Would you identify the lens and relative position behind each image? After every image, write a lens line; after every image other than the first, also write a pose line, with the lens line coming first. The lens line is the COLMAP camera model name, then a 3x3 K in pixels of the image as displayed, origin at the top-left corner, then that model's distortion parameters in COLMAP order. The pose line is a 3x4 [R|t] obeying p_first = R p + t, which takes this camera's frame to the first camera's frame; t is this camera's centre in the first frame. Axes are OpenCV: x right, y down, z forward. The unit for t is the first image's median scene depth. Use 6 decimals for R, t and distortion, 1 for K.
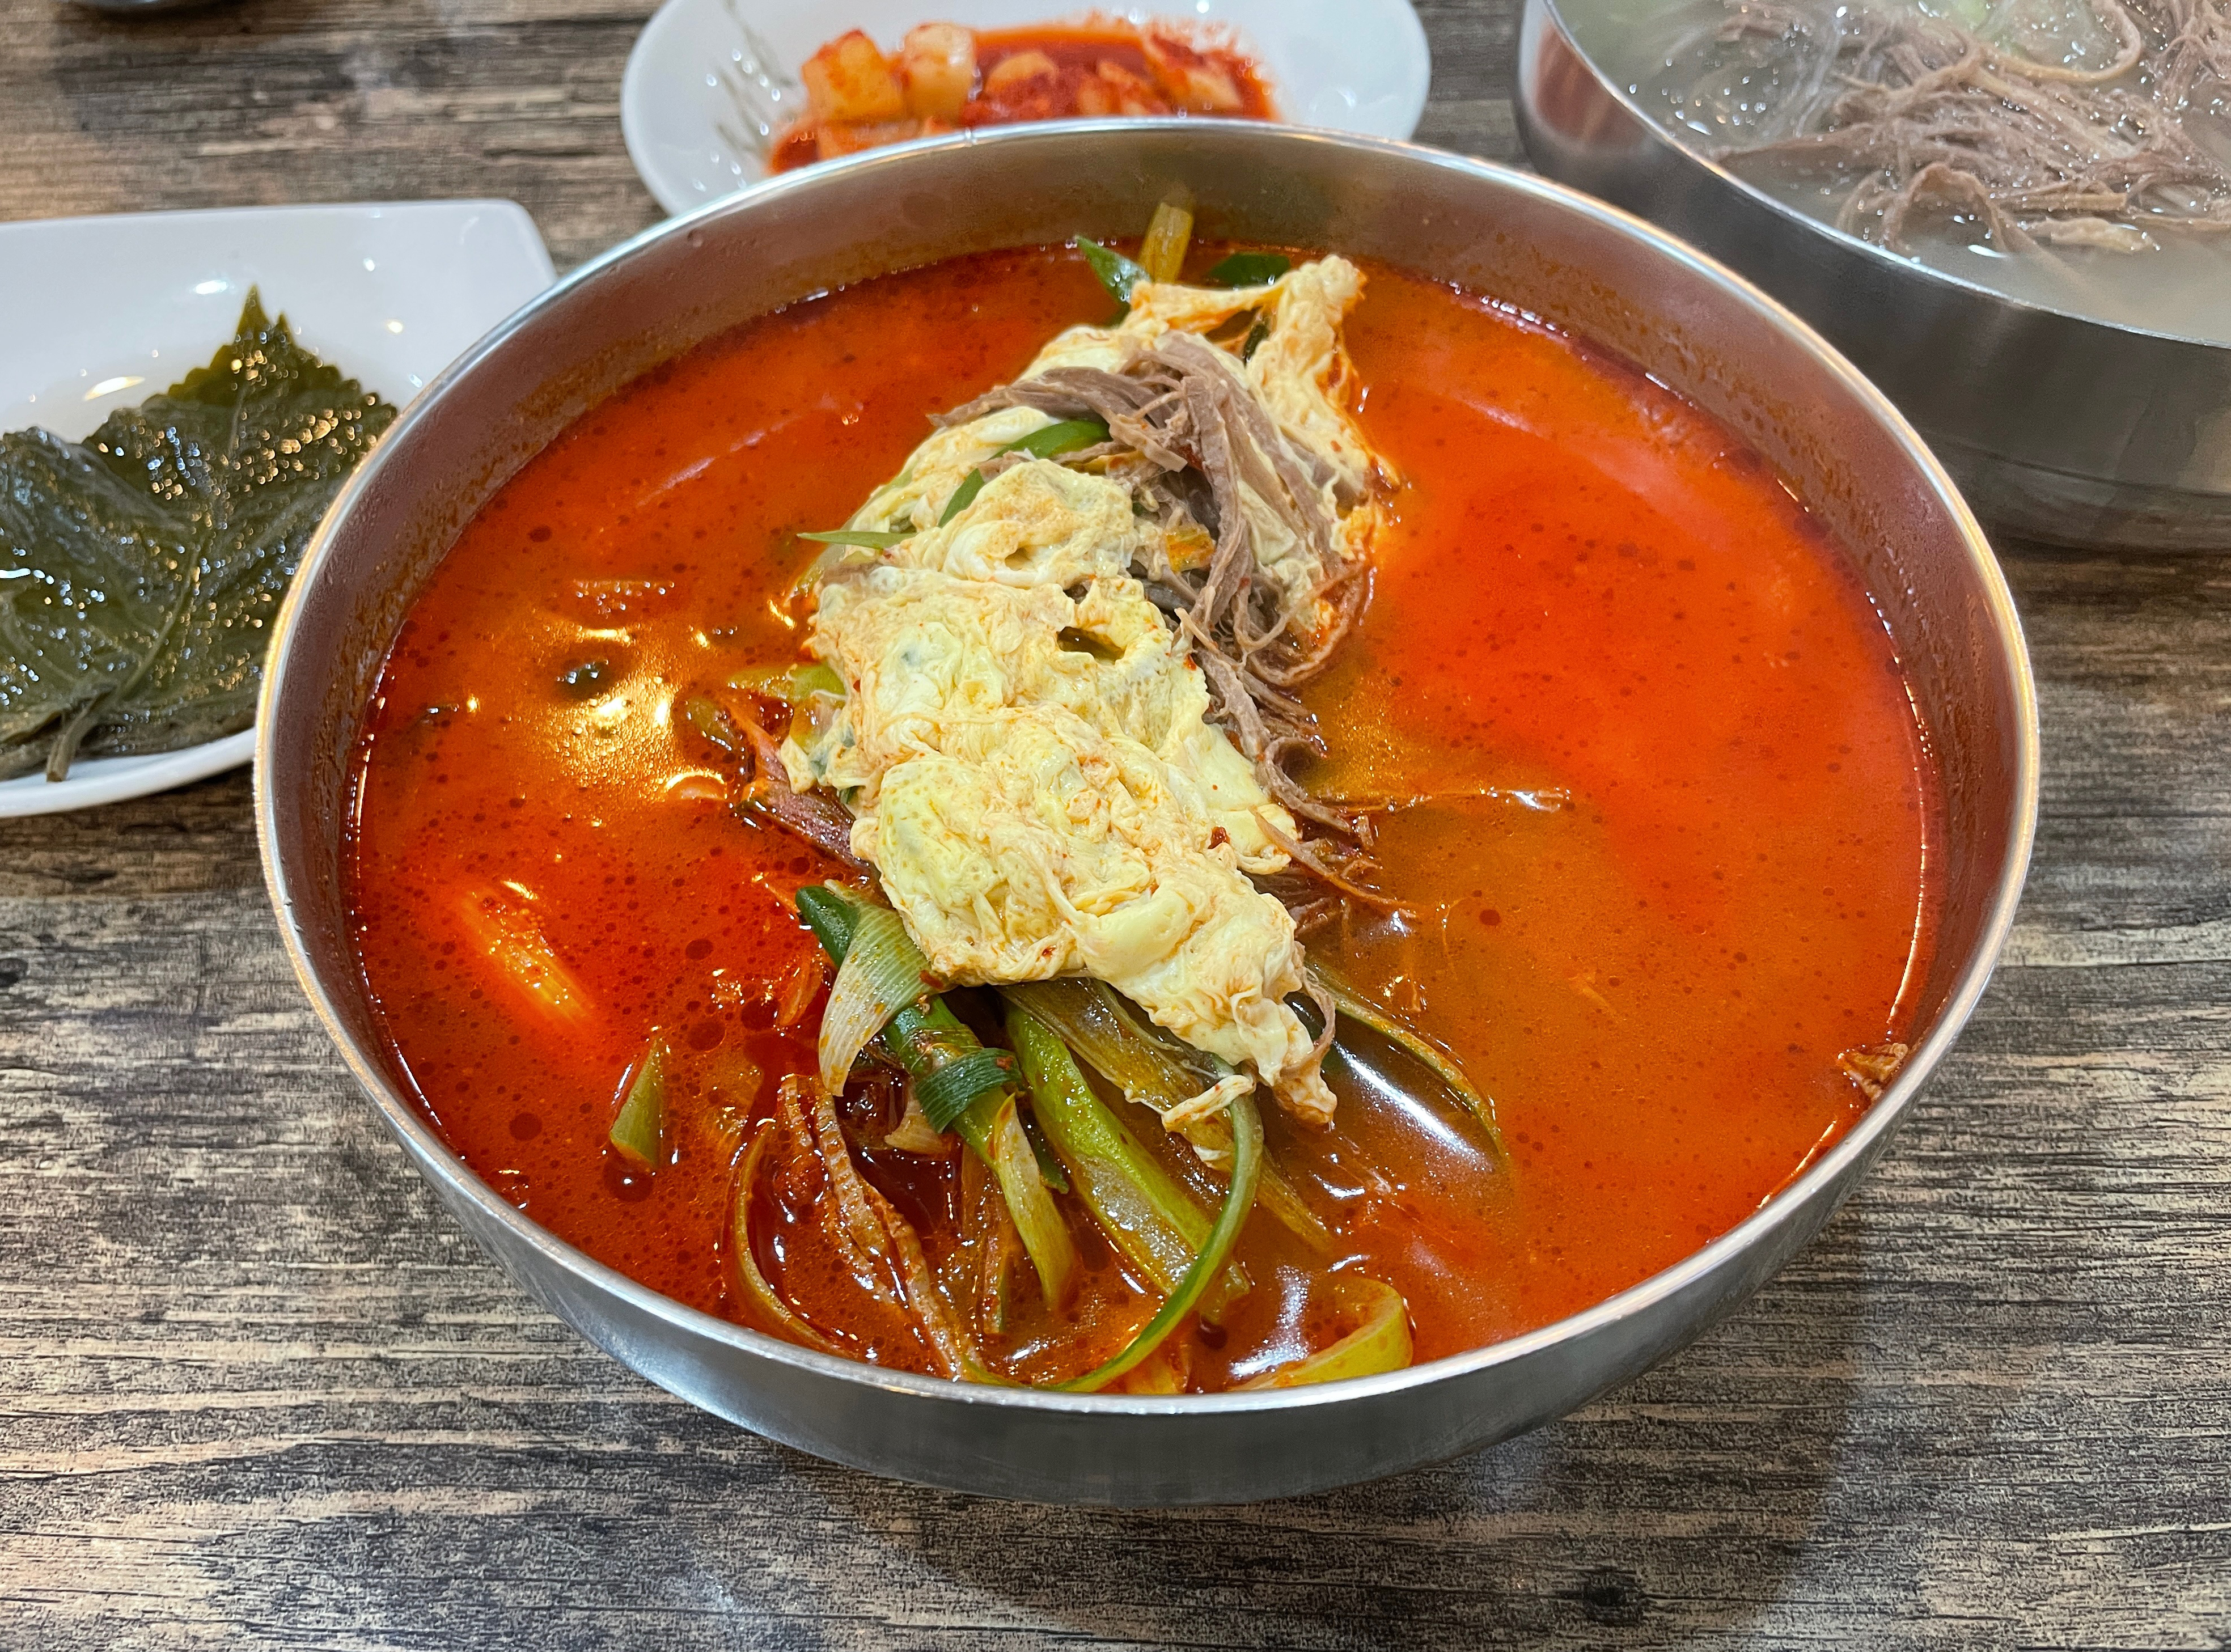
lens RADIAL K [[1897.9, 0, 1046.4], [0, 1897.9, 840.6], [0, 0, 1]] dist [0.034760, -0.071637]
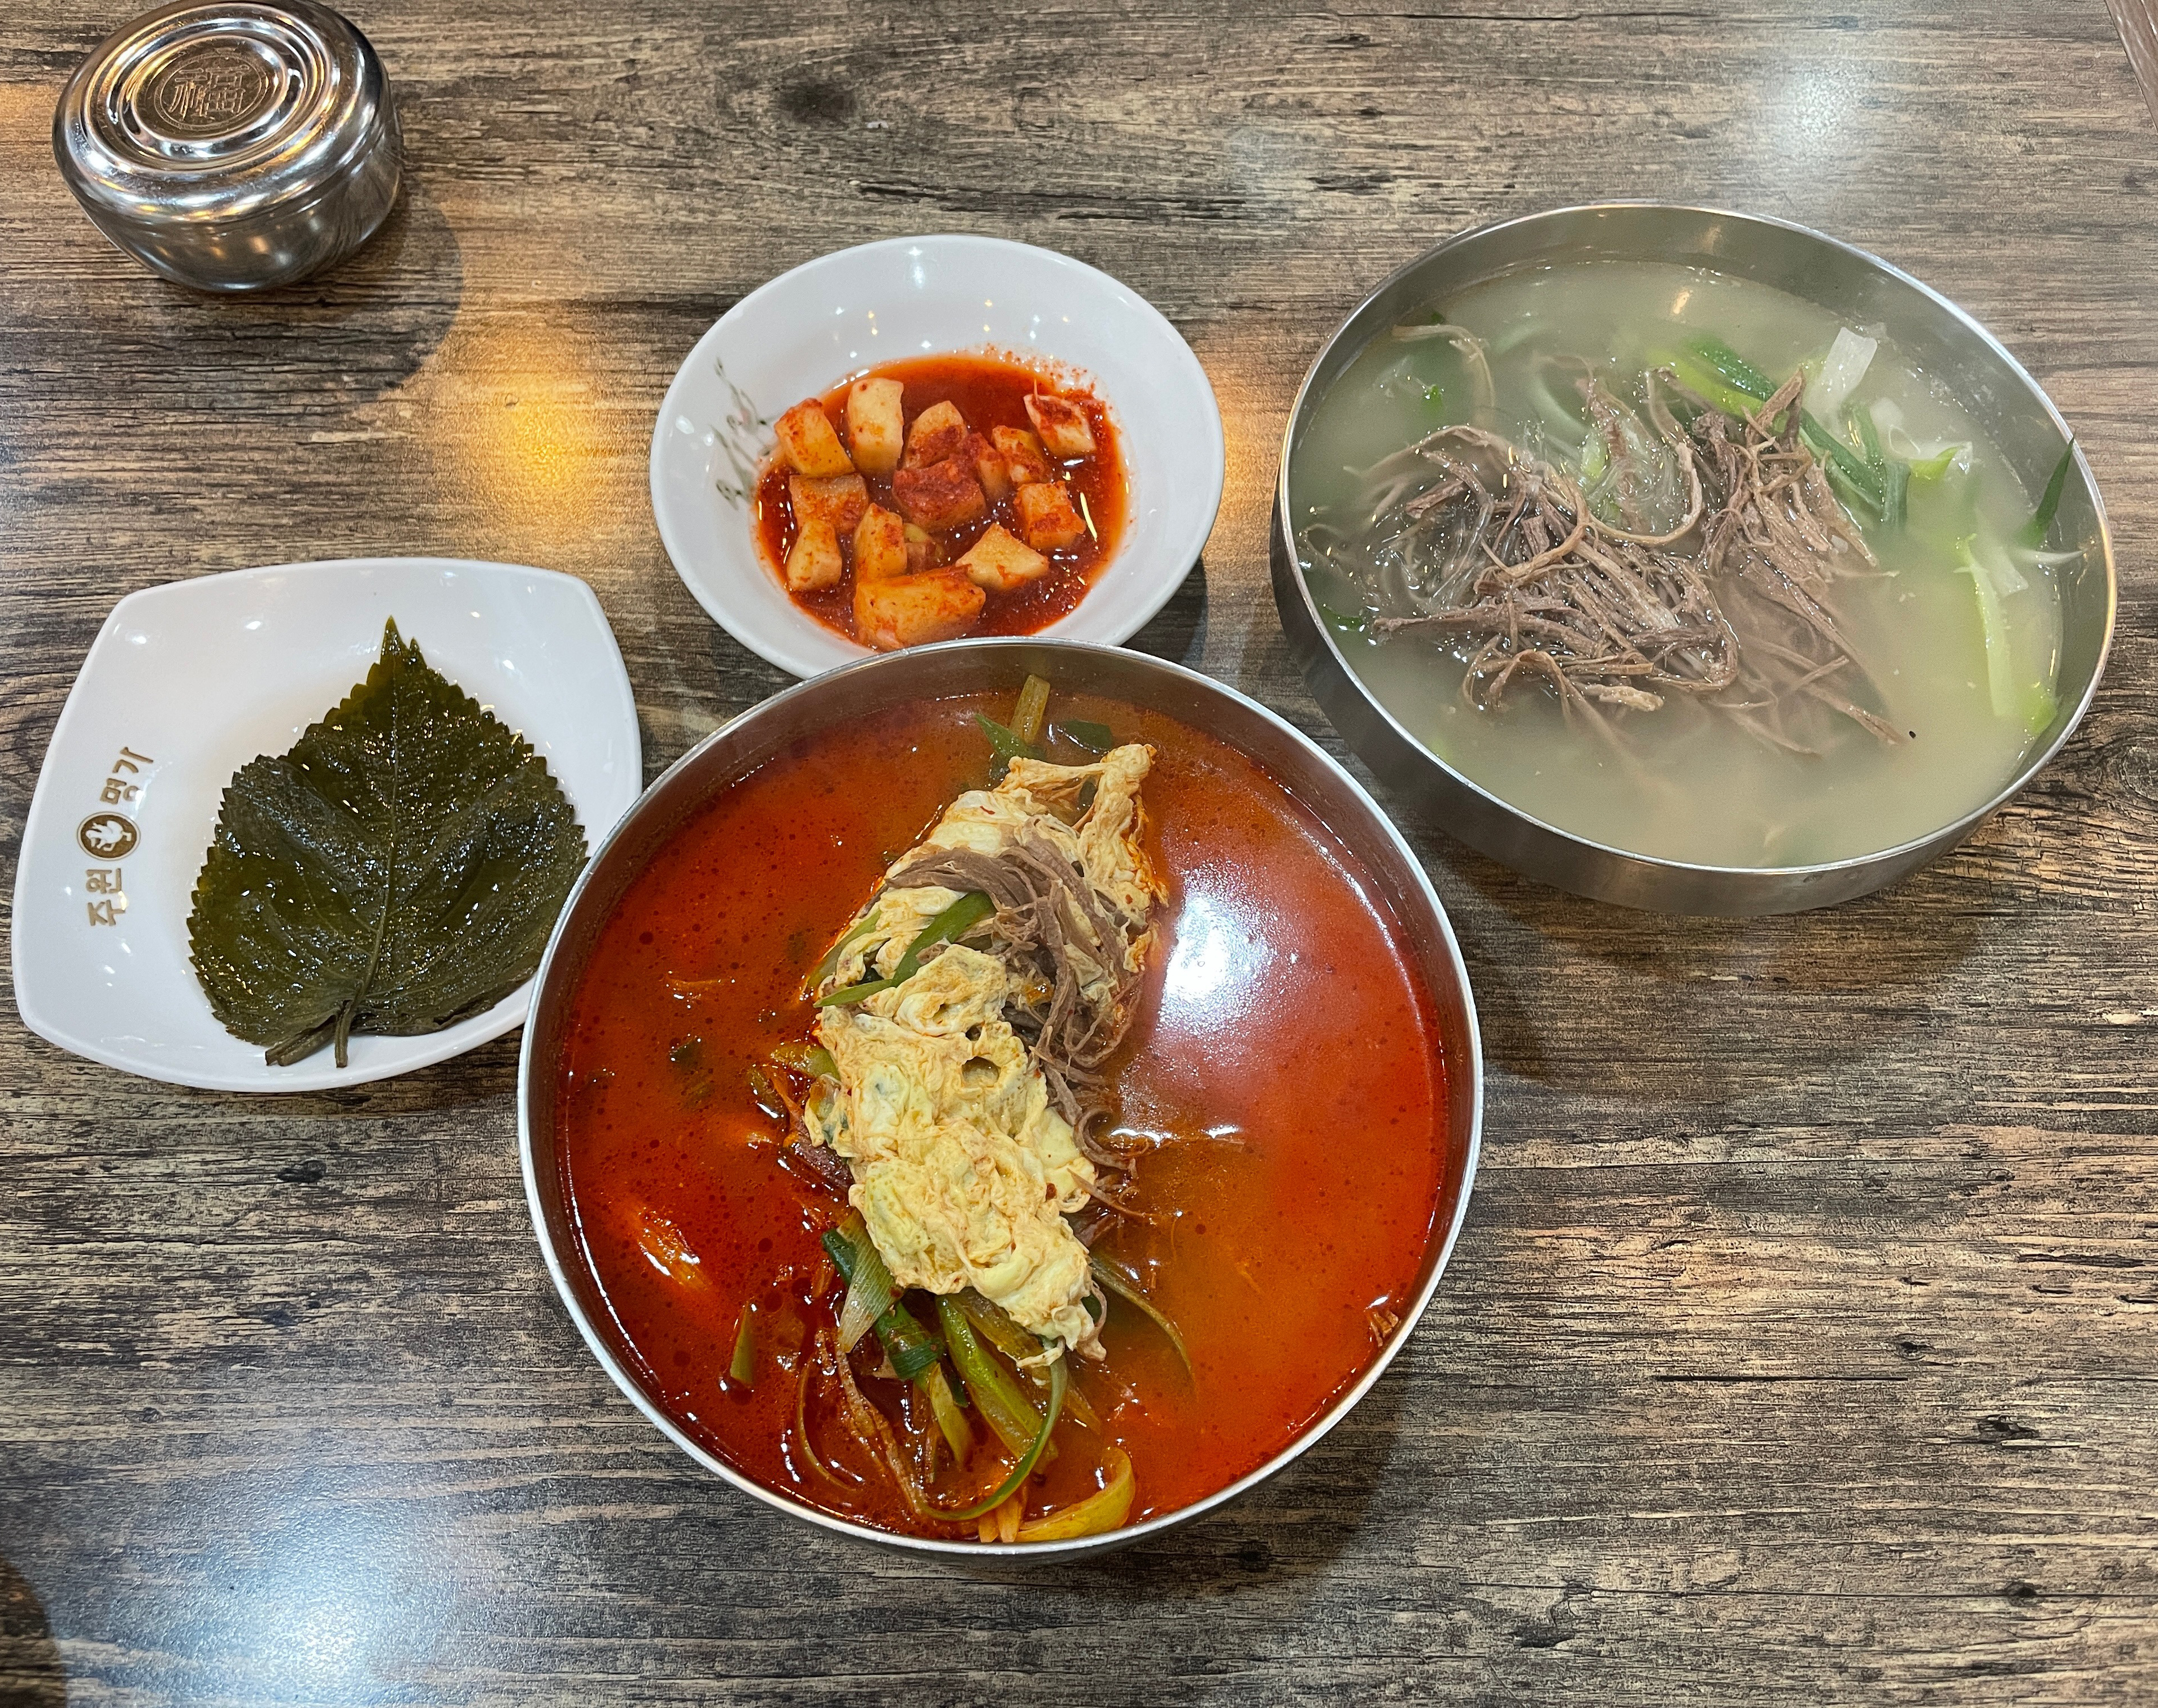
lens RADIAL K [[1888.0, 0, 1042.3], [0, 1888.0, 852.9], [0, 0, 1]] dist [0.084135, -0.132979]
pose [[0.999125, -0.004935, 0.041525, 0.007733], [-0.004044, 0.976955, 0.213406, -0.642410], [-0.041621, -0.213387, 0.976081, -0.648988]]
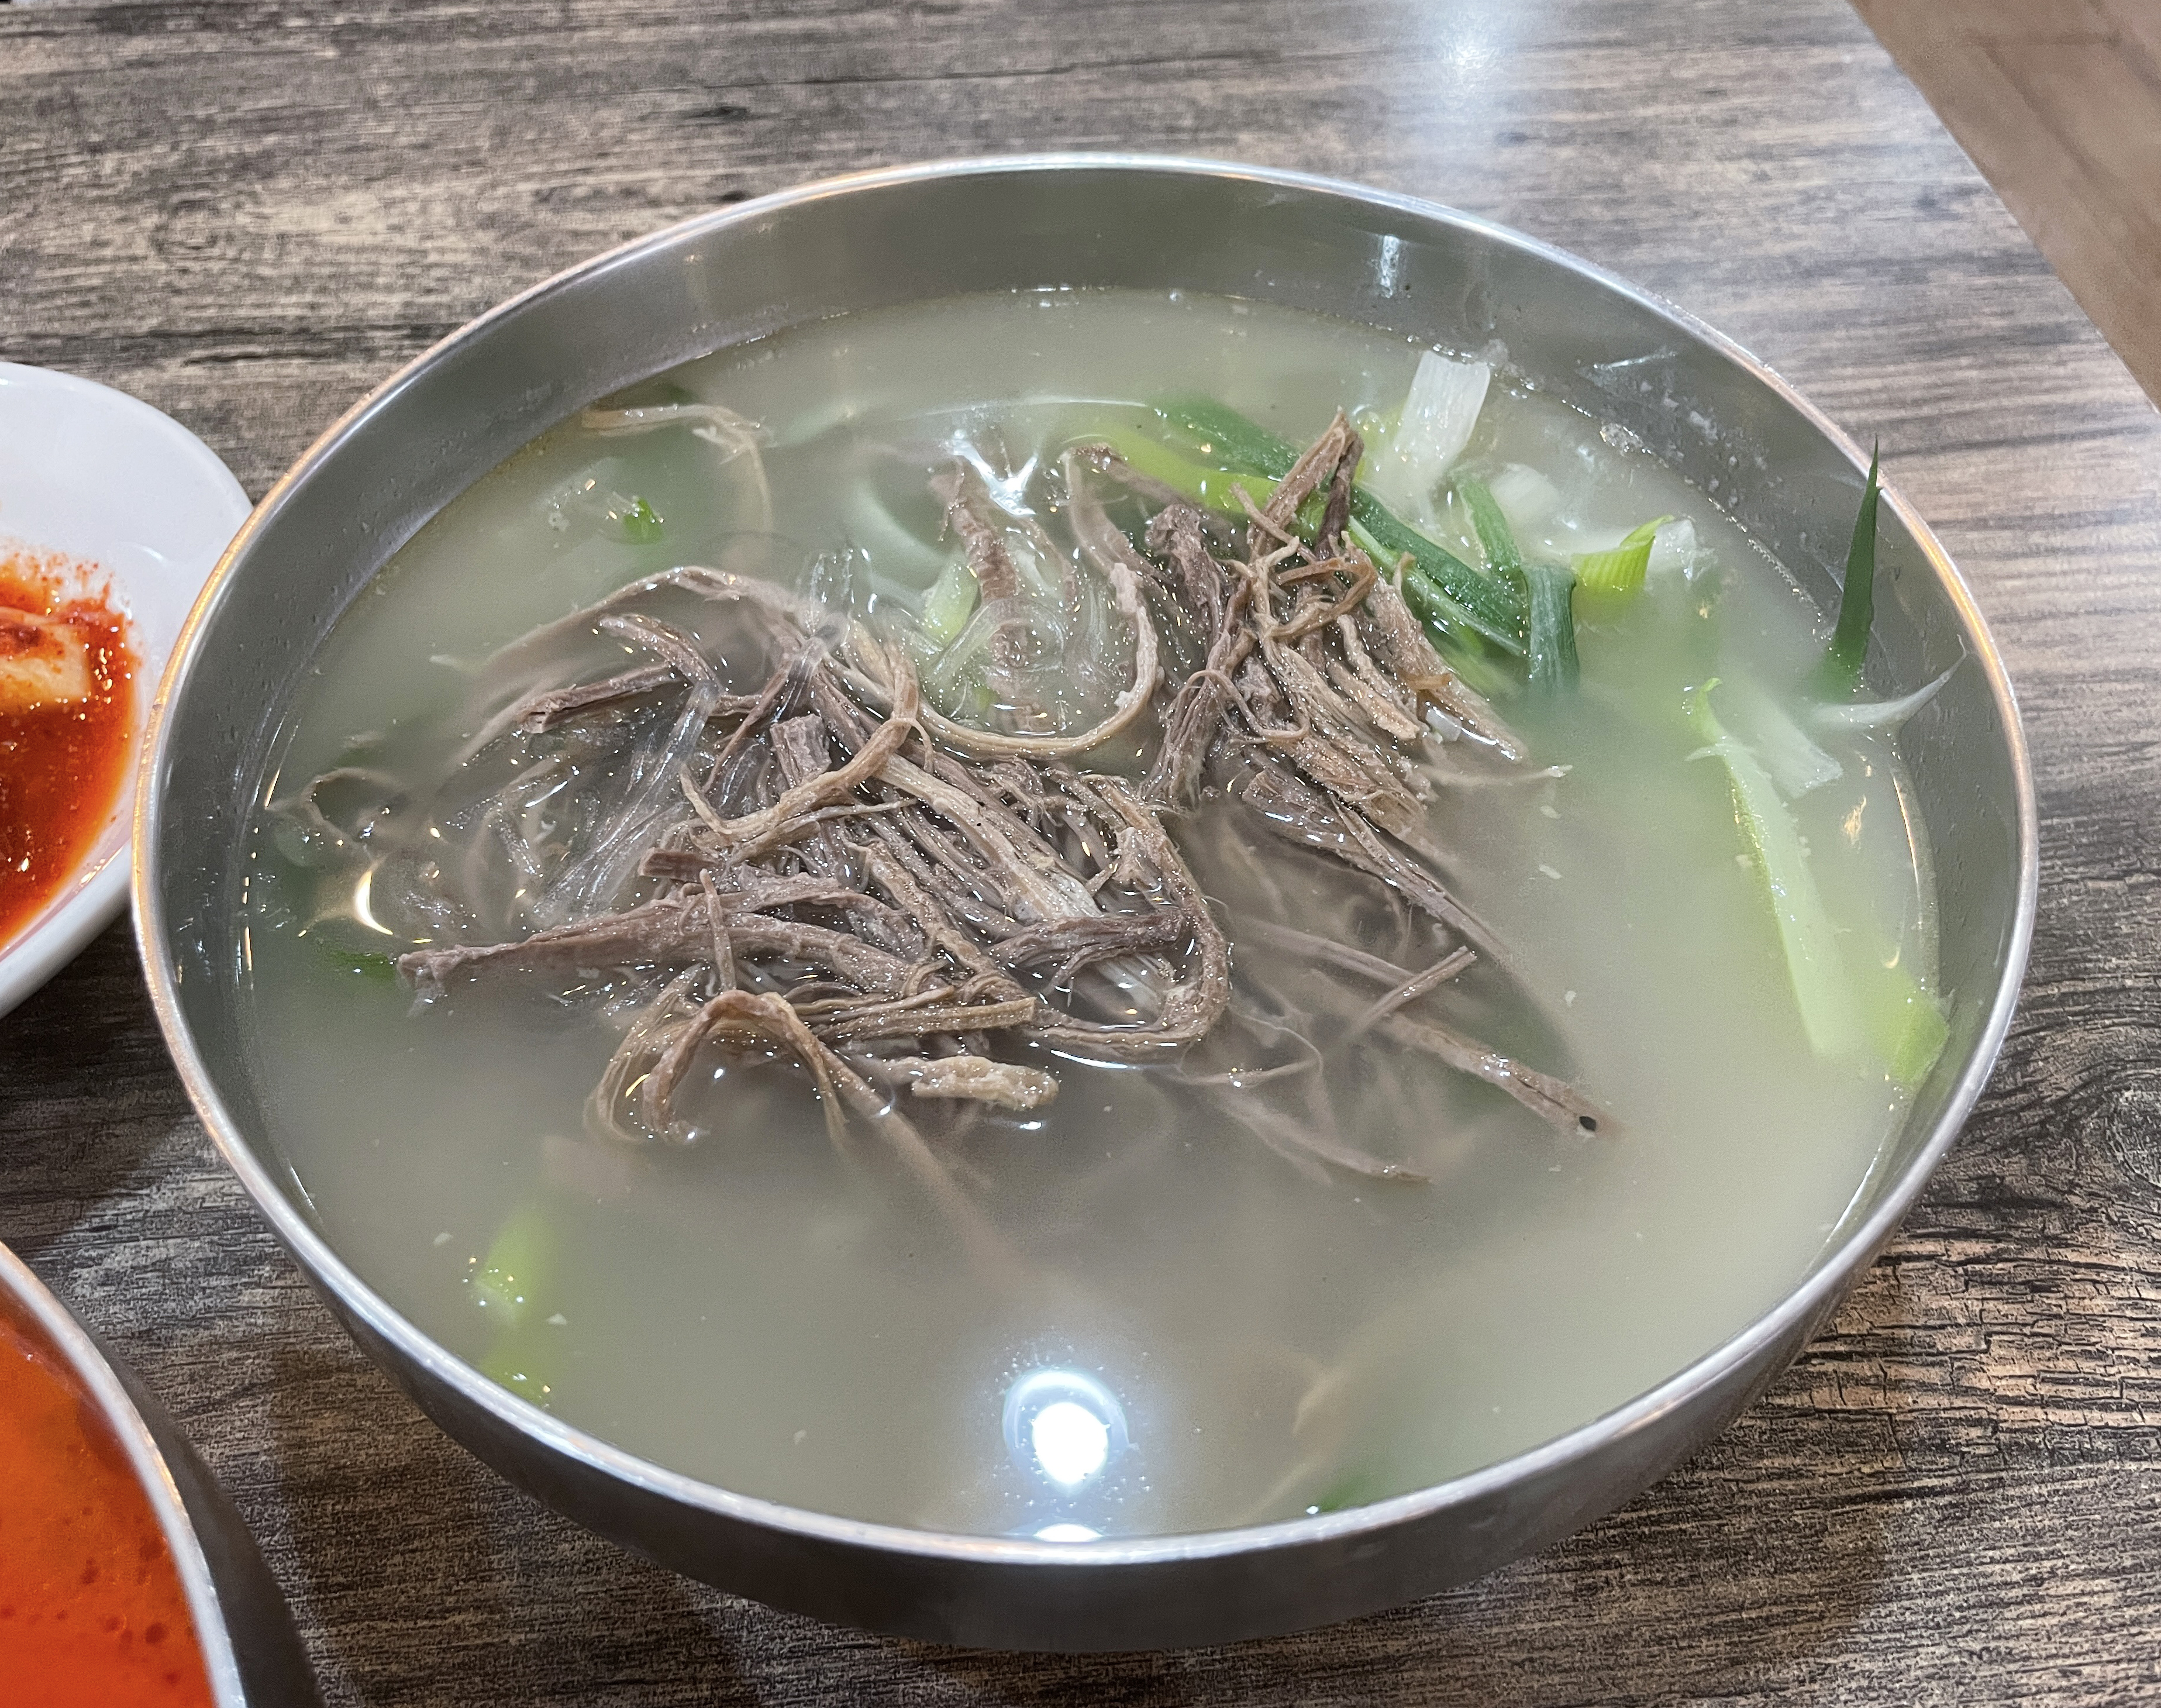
lens RADIAL K [[1890.9, 0, 1088.7], [0, 1890.9, 864.3], [0, 0, 1]] dist [0.084135, -0.132979]
pose [[0.992122, -0.080508, 0.095977, 0.652916], [0.081154, 0.996698, -0.002838, -0.476577], [-0.095431, 0.010605, 0.995380, 0.408251]]
